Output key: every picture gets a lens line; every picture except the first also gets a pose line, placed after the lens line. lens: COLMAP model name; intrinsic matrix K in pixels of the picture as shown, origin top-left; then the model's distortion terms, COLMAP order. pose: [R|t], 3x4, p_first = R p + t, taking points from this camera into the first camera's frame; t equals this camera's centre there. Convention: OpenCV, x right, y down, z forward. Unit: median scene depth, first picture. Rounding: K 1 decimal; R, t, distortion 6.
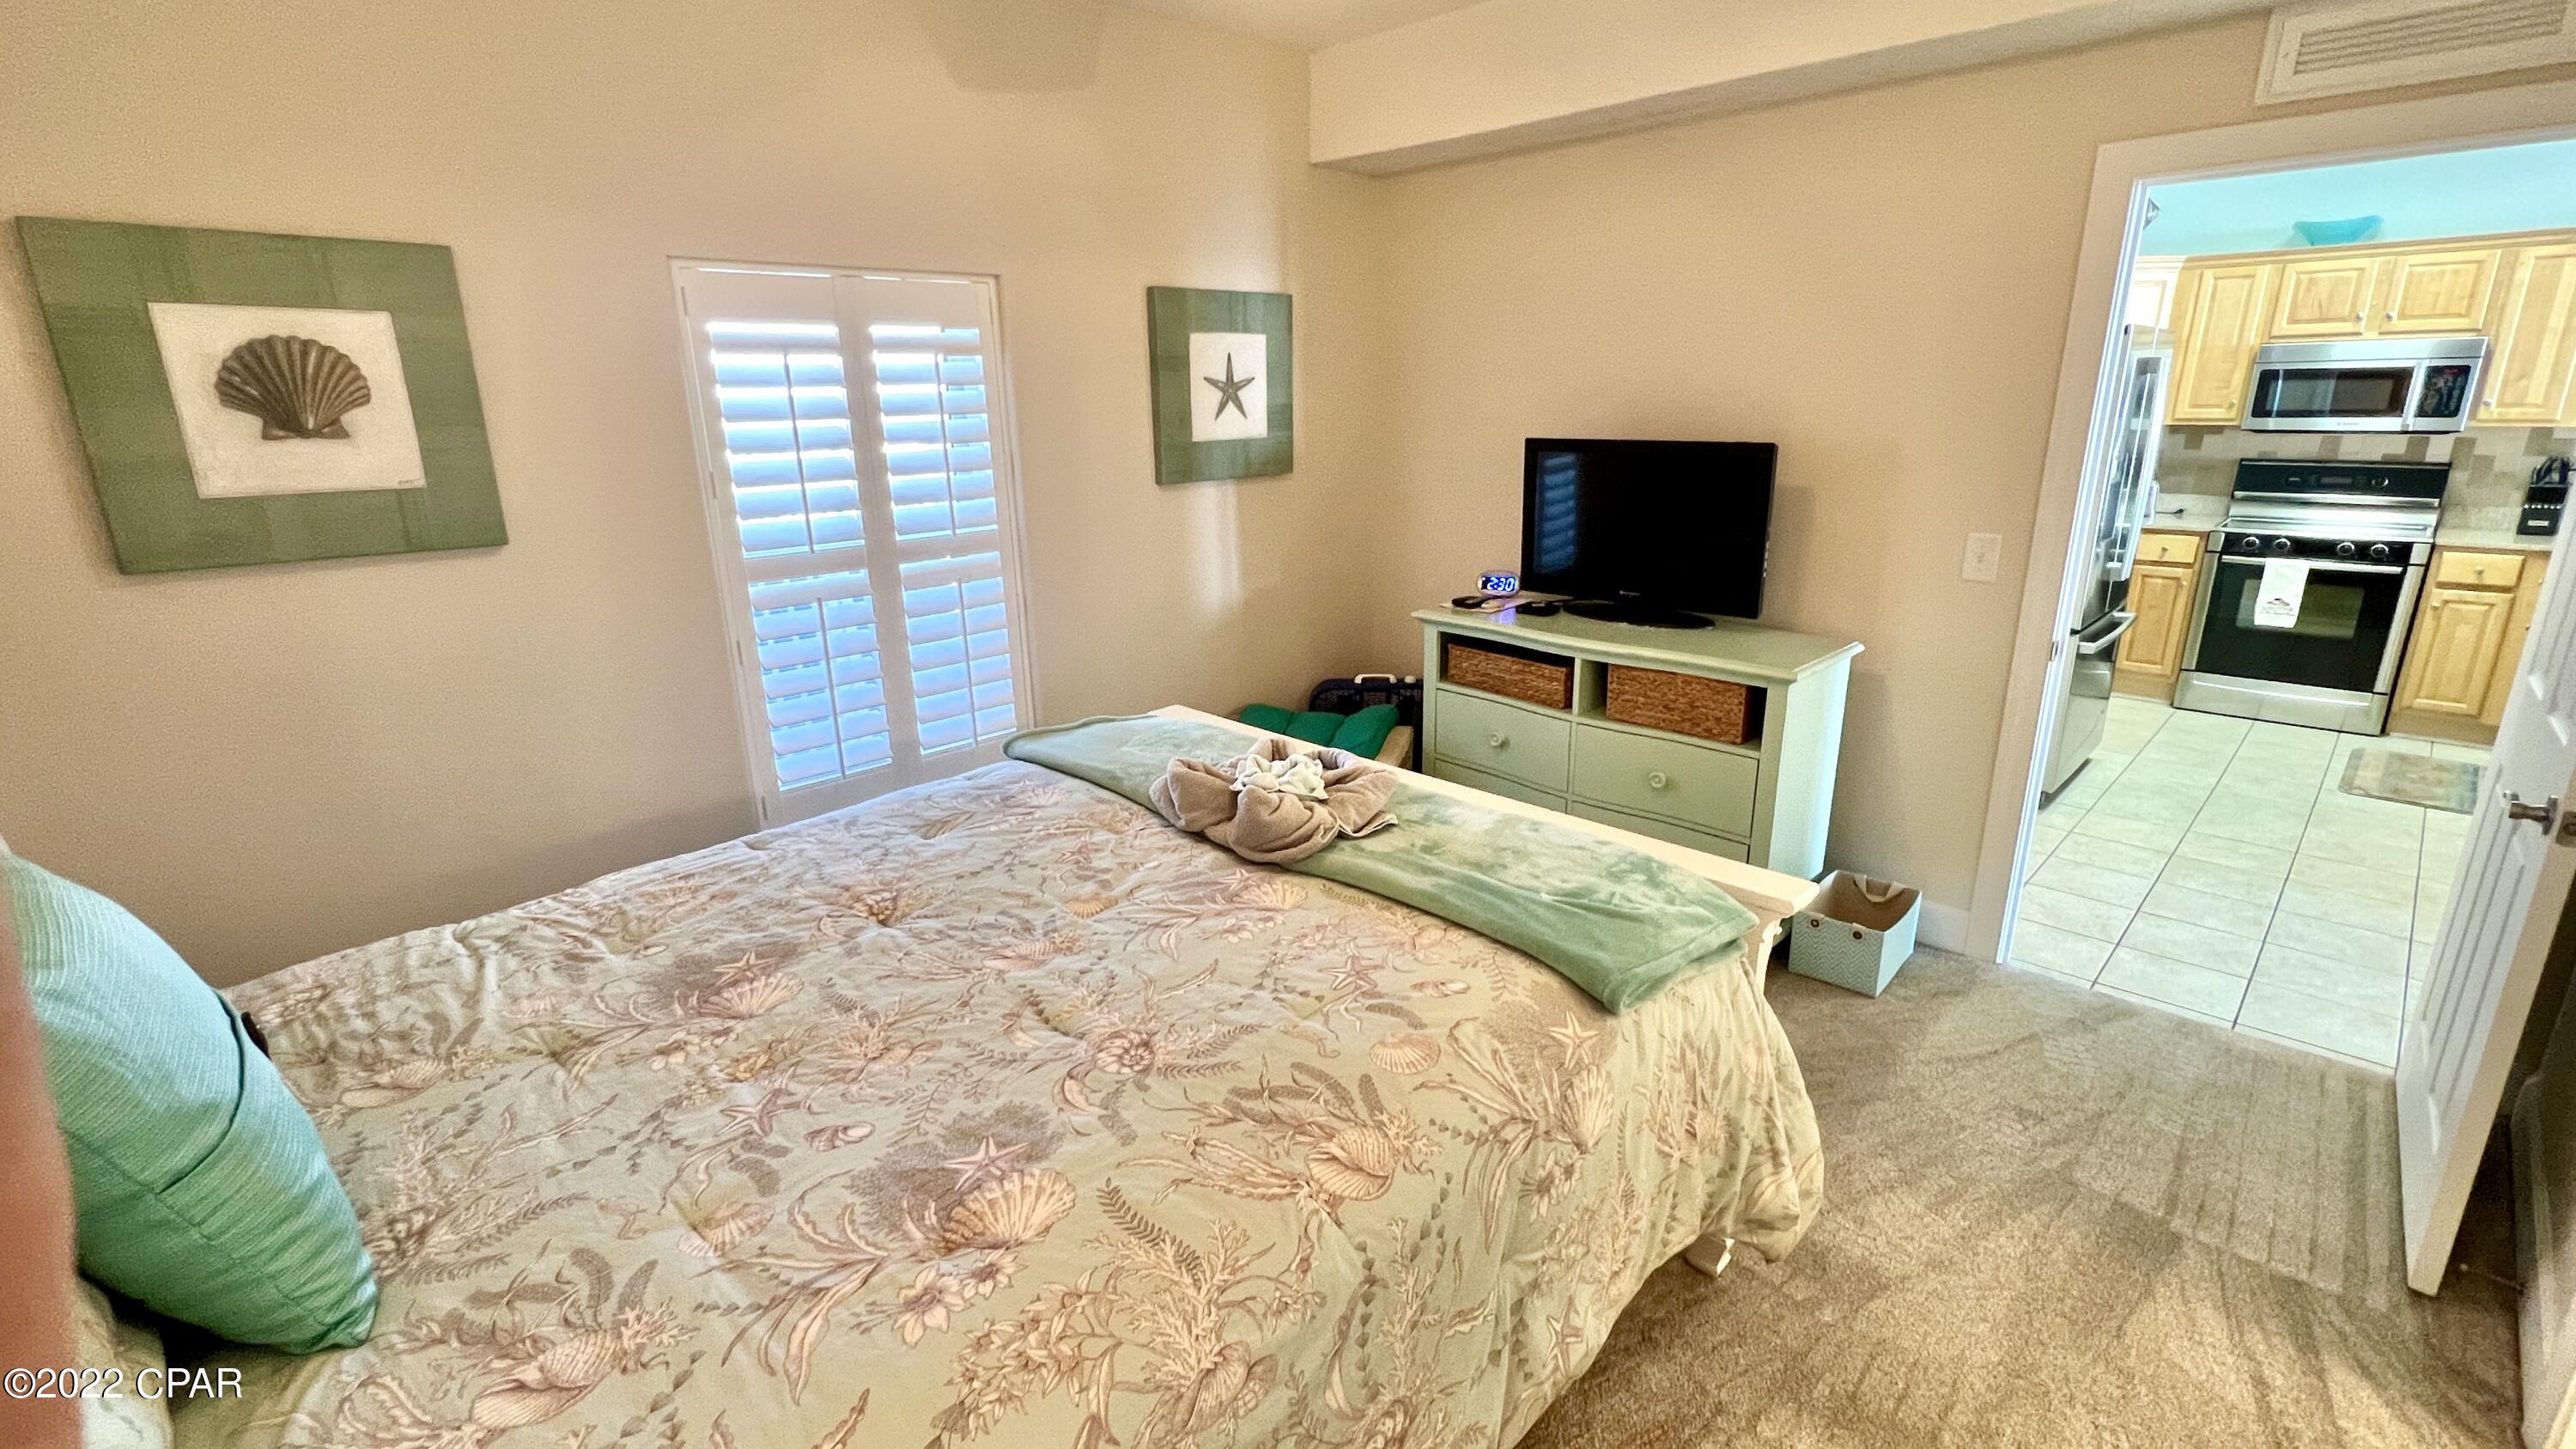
lens RADIAL K [[1120.3, 0, 1289.1], [0, 1120.3, 704.6], [0, 0, 1]] dist [0.001956, 0.000496]
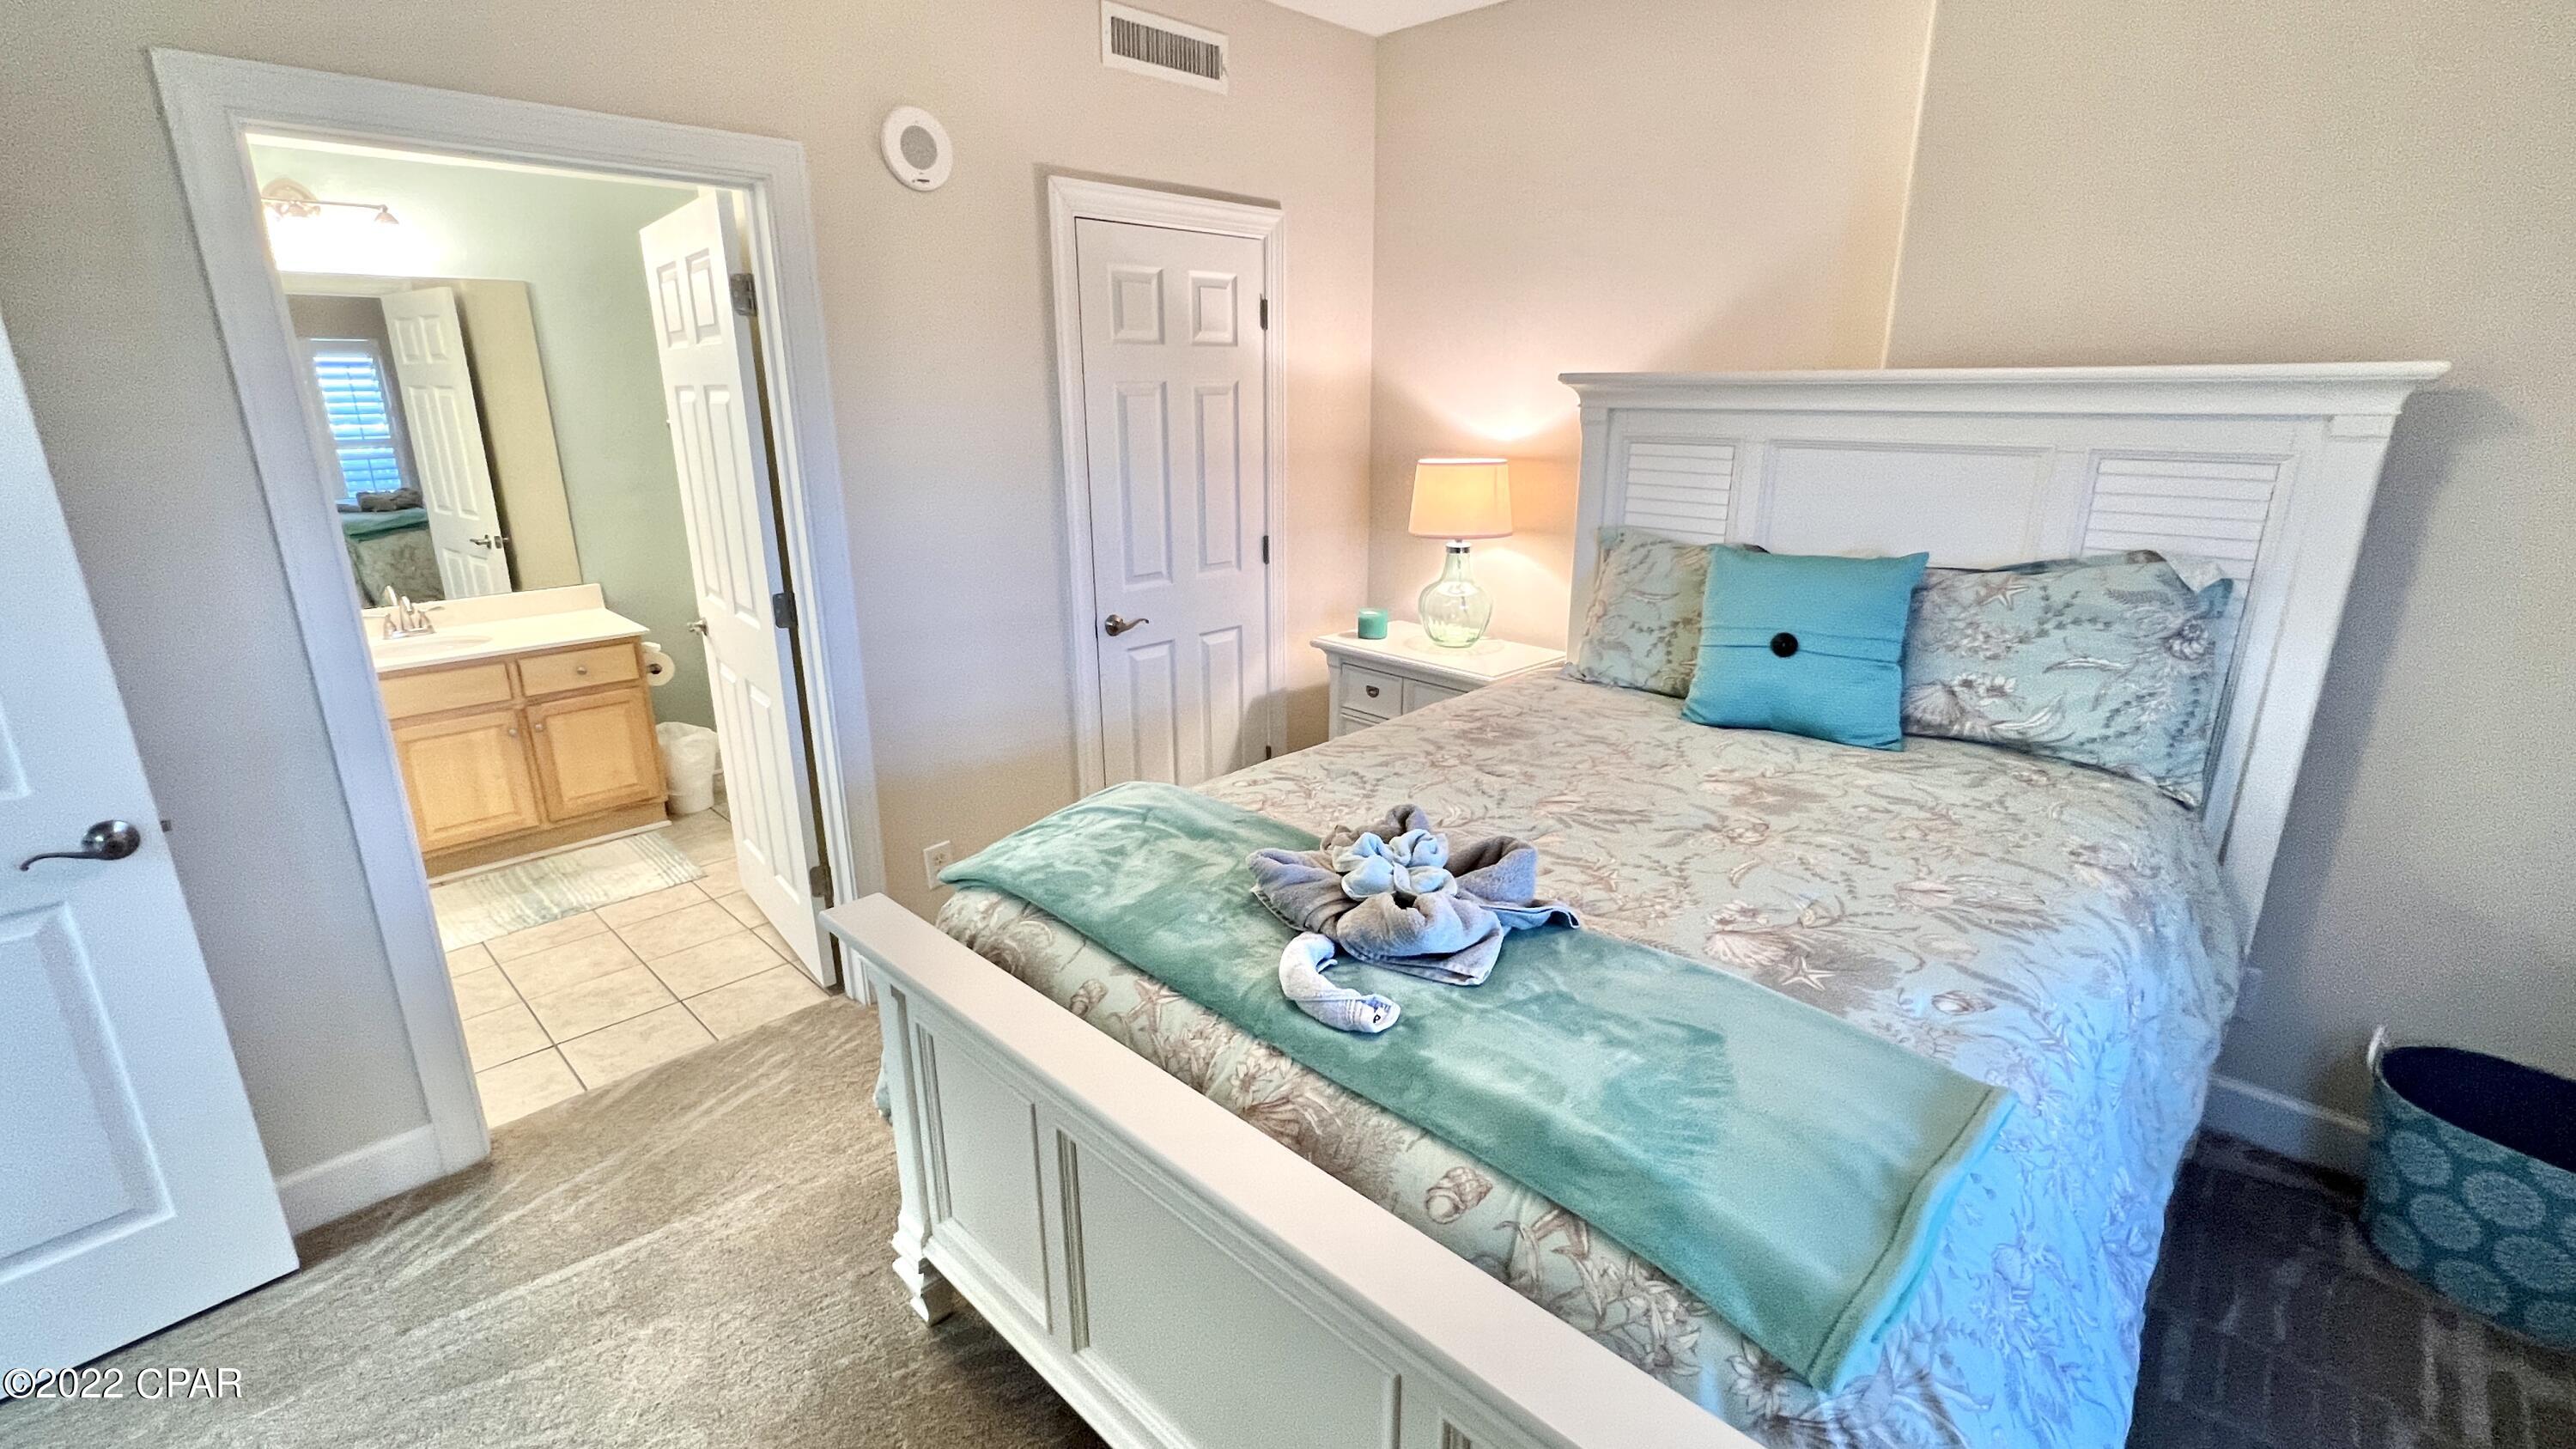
lens RADIAL K [[1120.3, 0, 1265.7], [0, 1120.3, 715.4], [0, 0, 1]] dist [0.001956, 0.000496]
pose [[-0.999508, 0.030160, -0.008553, 0.267884], [0.020938, 0.845295, 0.533889, -0.338231], [0.023332, 0.533448, -0.845511, 1.223513]]
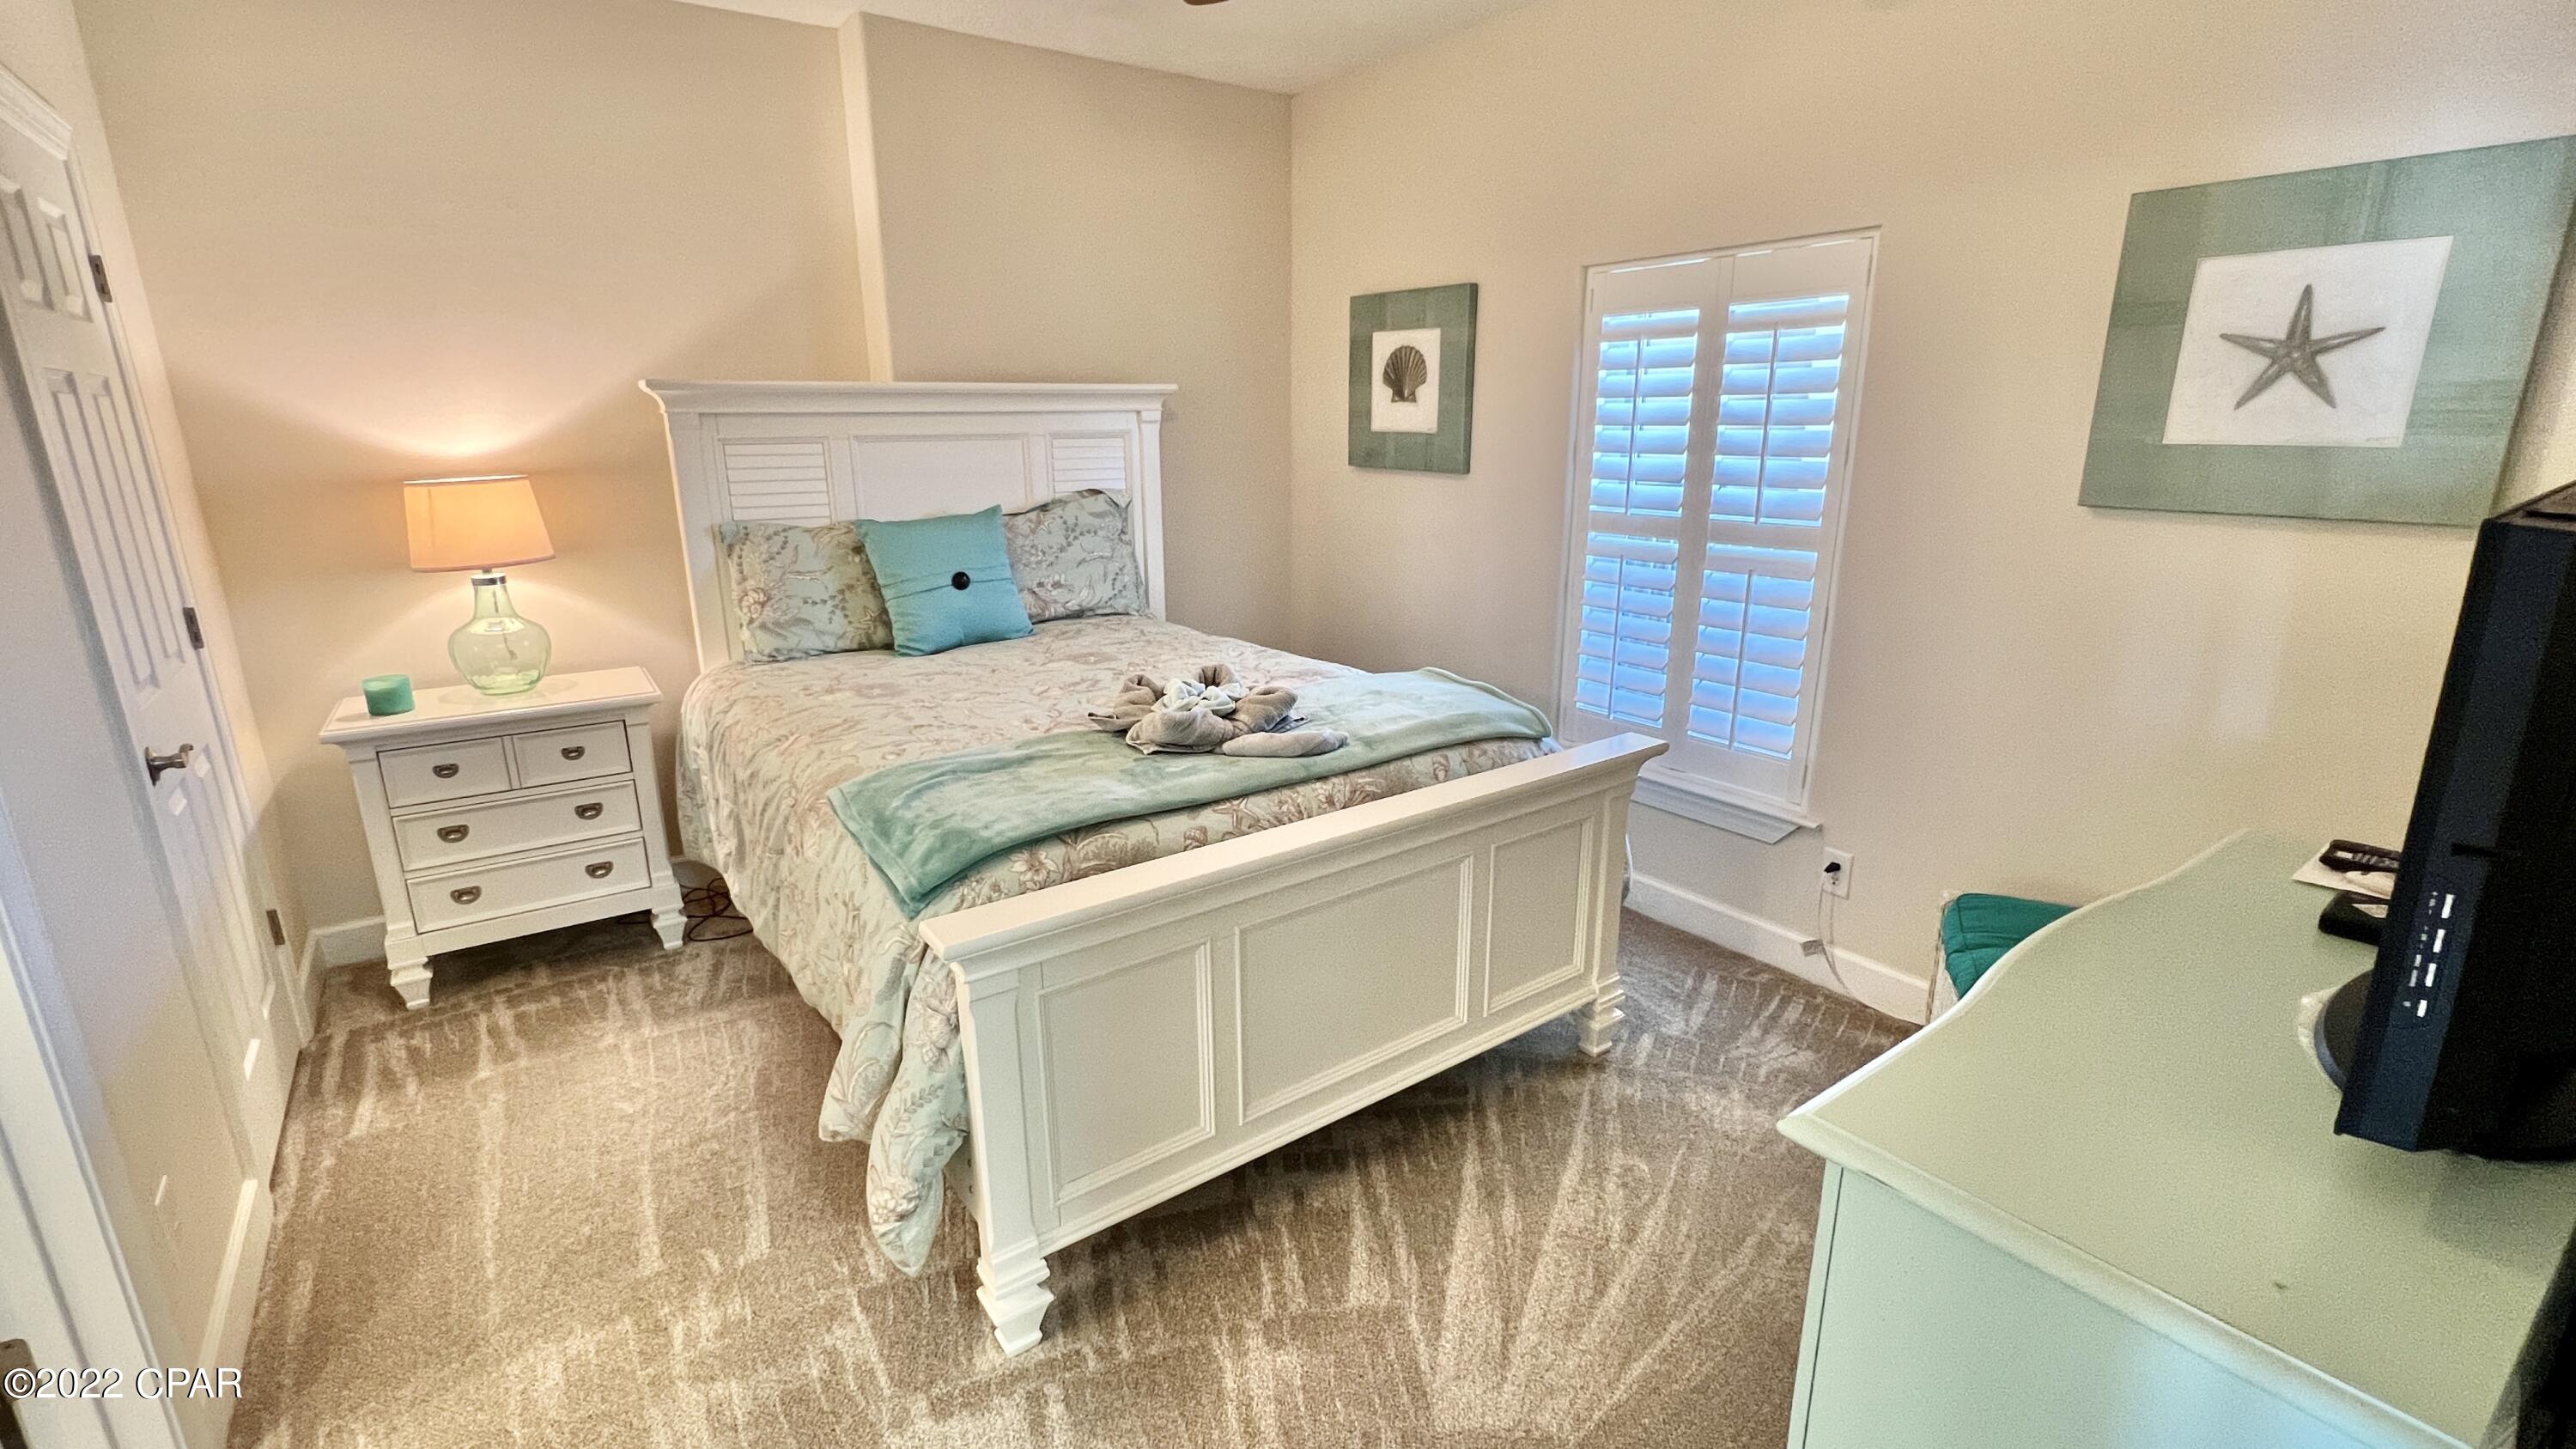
lens RADIAL K [[1120.3, 0, 1280.5], [0, 1120.3, 723.3], [0, 0, 1]] dist [0.001956, 0.000496]
pose [[-0.149370, 0.284366, -0.947008, 0.901973], [-0.258991, 0.913063, 0.315024, -0.247679], [0.954260, 0.292322, -0.062736, 0.945141]]
